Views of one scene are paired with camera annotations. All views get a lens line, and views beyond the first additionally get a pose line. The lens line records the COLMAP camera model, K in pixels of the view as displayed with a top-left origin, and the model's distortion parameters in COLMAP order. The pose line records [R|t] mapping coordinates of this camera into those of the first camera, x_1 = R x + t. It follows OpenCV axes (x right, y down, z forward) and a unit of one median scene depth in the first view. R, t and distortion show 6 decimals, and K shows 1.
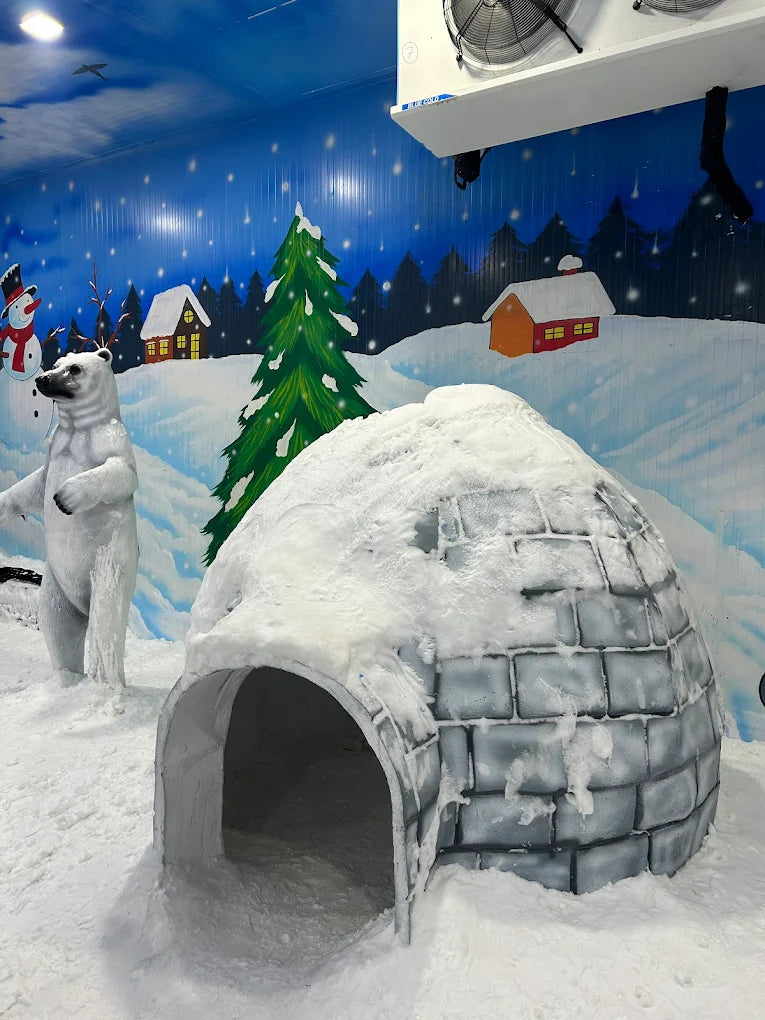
lens RADIAL K [[769.2, 0, 376.9], [0, 769.2, 515.0], [0, 0, 1]] dist [0.030001, -0.023259]
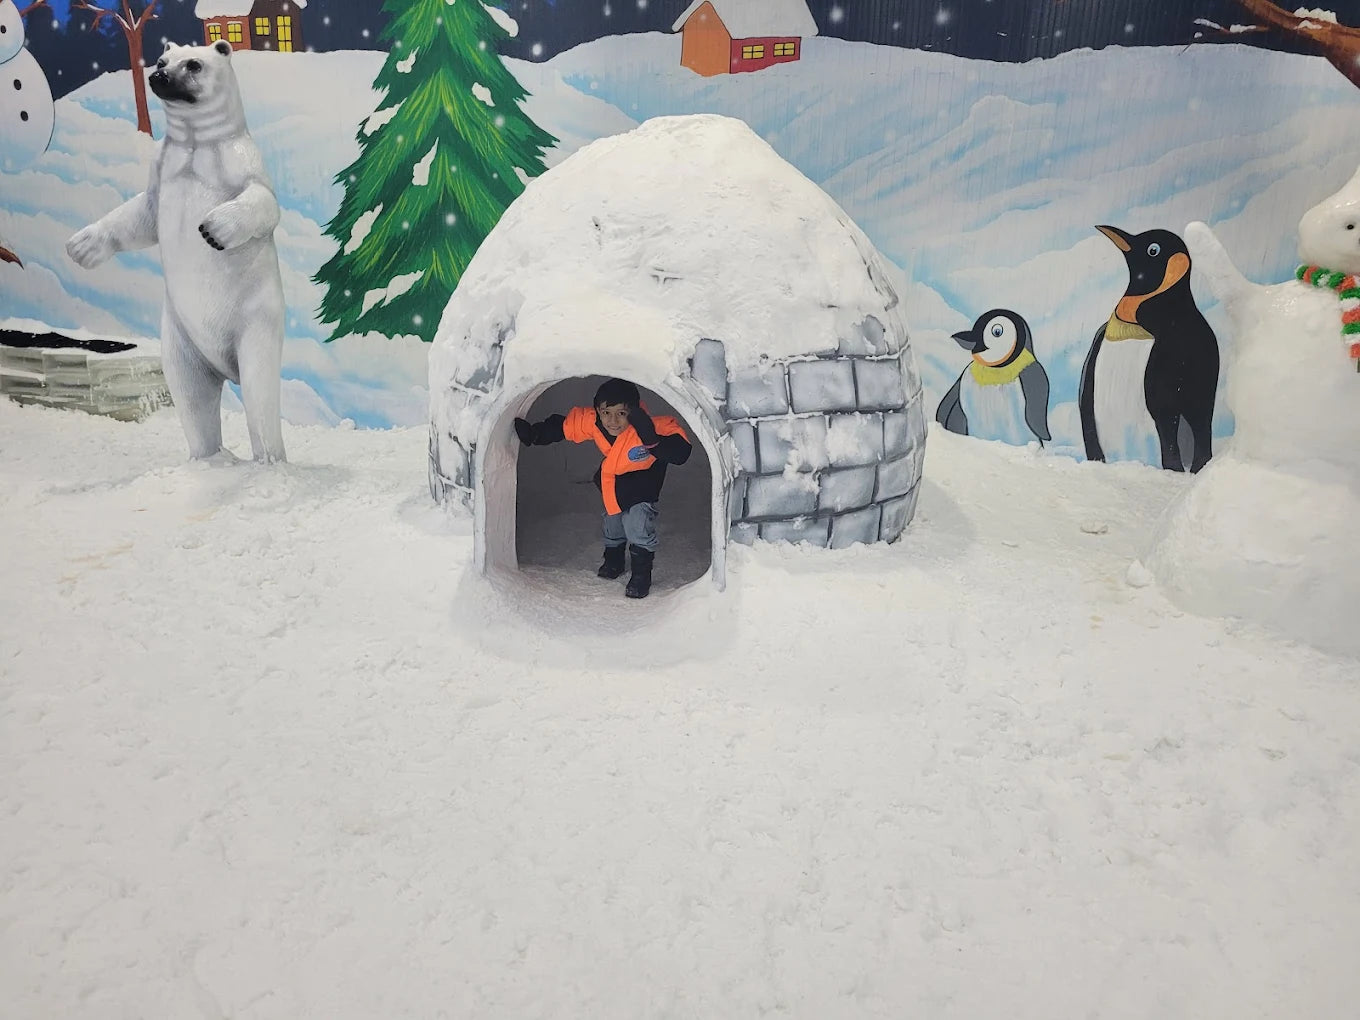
lens RADIAL K [[1025.5, 0, 687.5], [0, 1025.5, 515.1], [0, 0, 1]] dist [0.030001, -0.023259]
pose [[0.959402, -0.066933, 0.273986, -0.222190], [0.004033, 0.974589, 0.223962, 0.029830], [-0.282015, -0.213765, 0.935293, -0.256835]]
